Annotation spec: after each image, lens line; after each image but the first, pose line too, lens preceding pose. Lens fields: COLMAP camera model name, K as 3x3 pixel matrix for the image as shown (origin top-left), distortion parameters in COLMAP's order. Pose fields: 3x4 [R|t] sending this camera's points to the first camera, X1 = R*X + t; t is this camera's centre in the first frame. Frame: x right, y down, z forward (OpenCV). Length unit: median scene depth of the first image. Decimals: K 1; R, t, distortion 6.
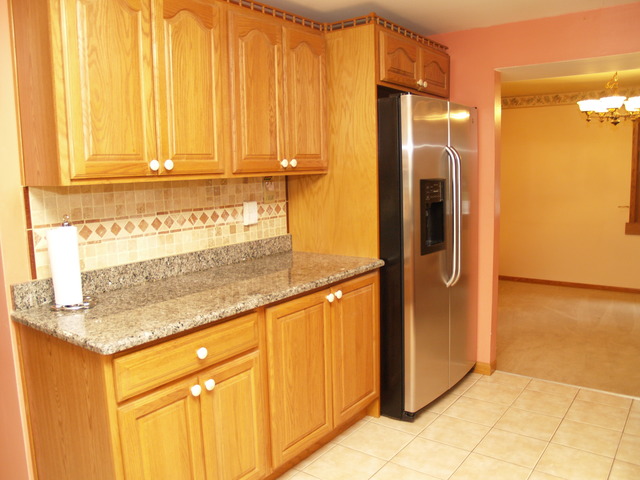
lens RADIAL K [[517.2, 0, 319.5], [0, 517.2, 242.2], [0, 0, 1]] dist [-0.086707, 0.014246]
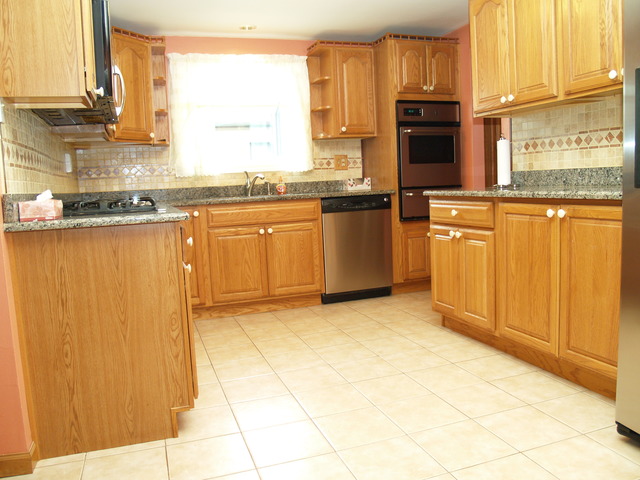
lens RADIAL K [[517.2, 0, 320.1], [0, 517.2, 239.3], [0, 0, 1]] dist [-0.086707, 0.014246]
pose [[-0.549280, 0.140806, -0.823690, 1.105421], [-0.059032, 0.976701, 0.206328, -0.018830], [0.833551, 0.161956, -0.528170, 1.191468]]
